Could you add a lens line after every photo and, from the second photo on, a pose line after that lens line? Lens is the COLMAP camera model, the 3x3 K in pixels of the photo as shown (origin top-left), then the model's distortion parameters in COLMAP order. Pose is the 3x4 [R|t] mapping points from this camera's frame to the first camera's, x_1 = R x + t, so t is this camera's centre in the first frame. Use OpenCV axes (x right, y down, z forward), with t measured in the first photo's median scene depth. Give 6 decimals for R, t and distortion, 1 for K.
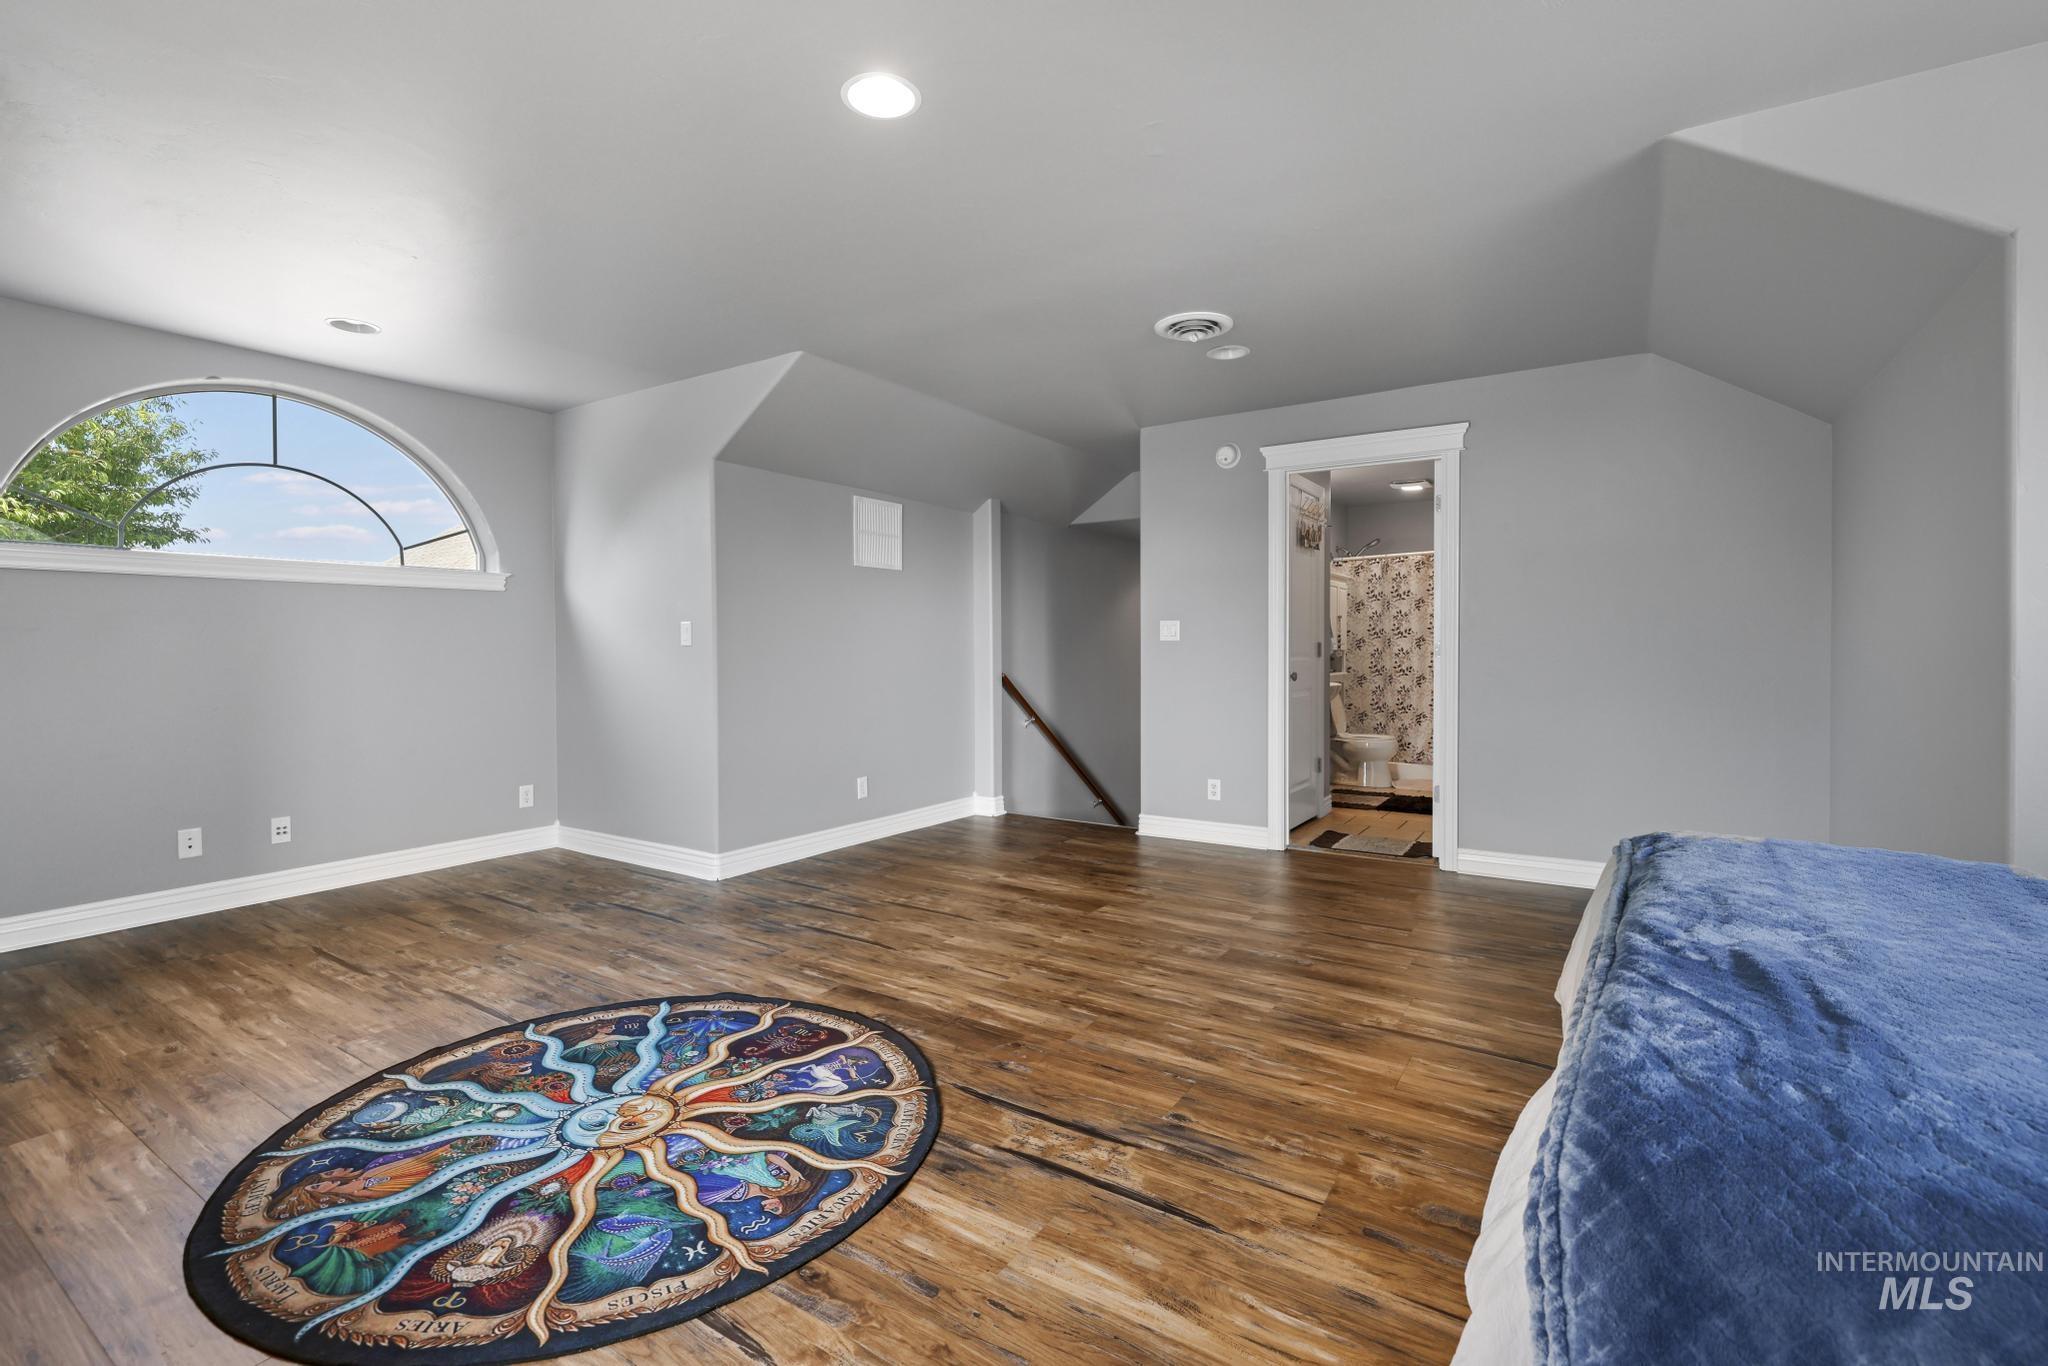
lens RADIAL K [[894.9, 0, 1024.0], [0, 894.9, 683.0], [0, 0, 1]] dist [0.001655, -0.000238]
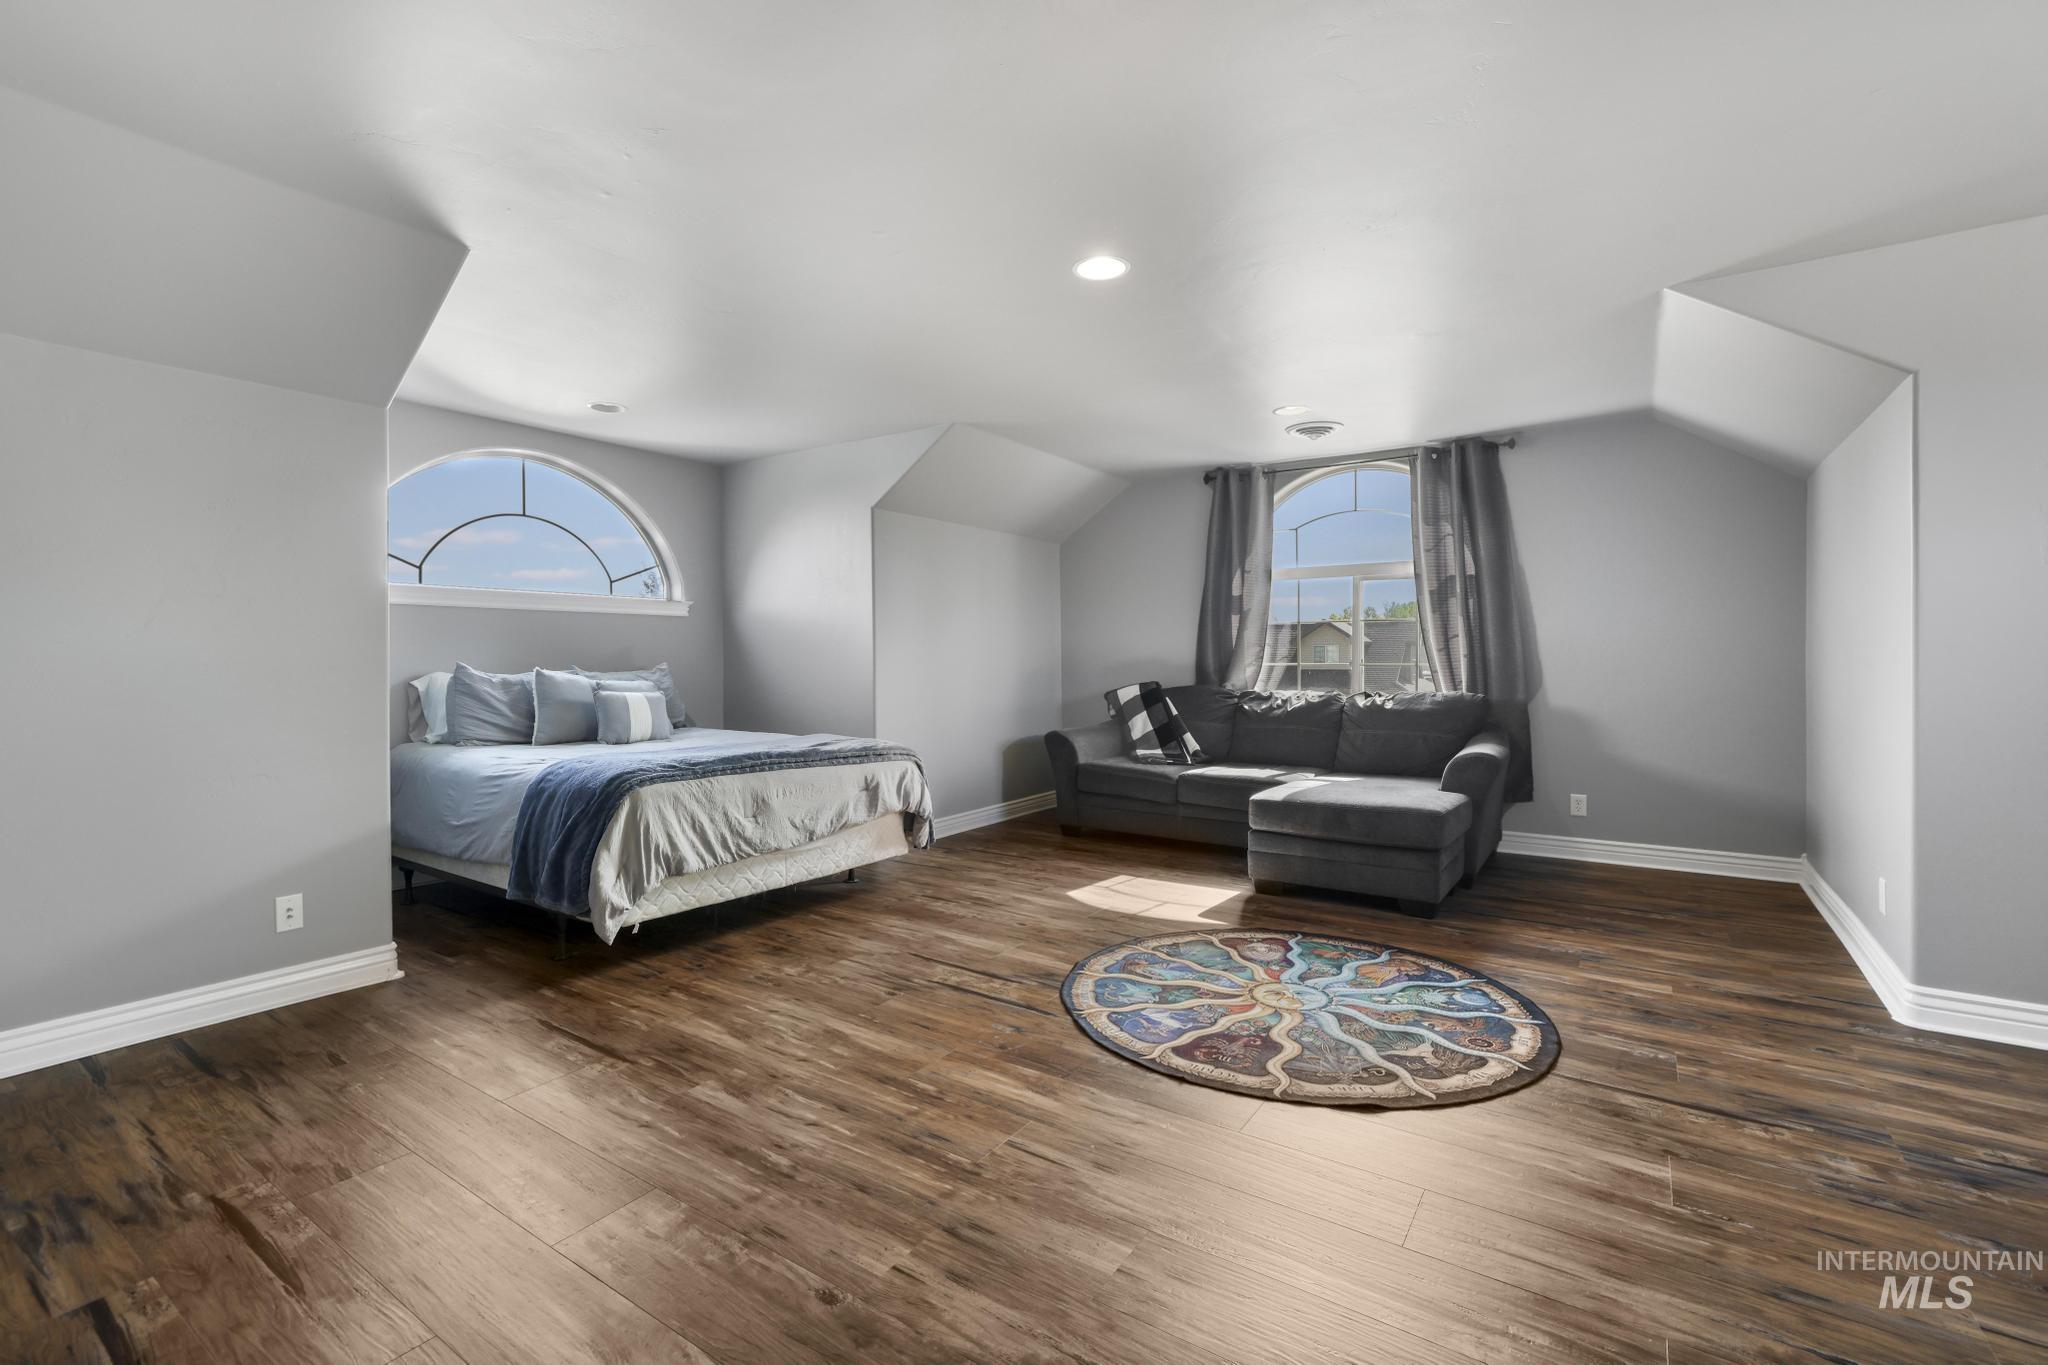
lens RADIAL K [[894.9, 0, 1024.0], [0, 894.9, 682.5], [0, 0, 1]] dist [0.001655, -0.000238]
pose [[-0.999822, 0.001693, 0.018810, -0.058853], [0.002919, 0.997859, 0.065340, -0.089547], [-0.018659, 0.065383, -0.997686, 2.236376]]
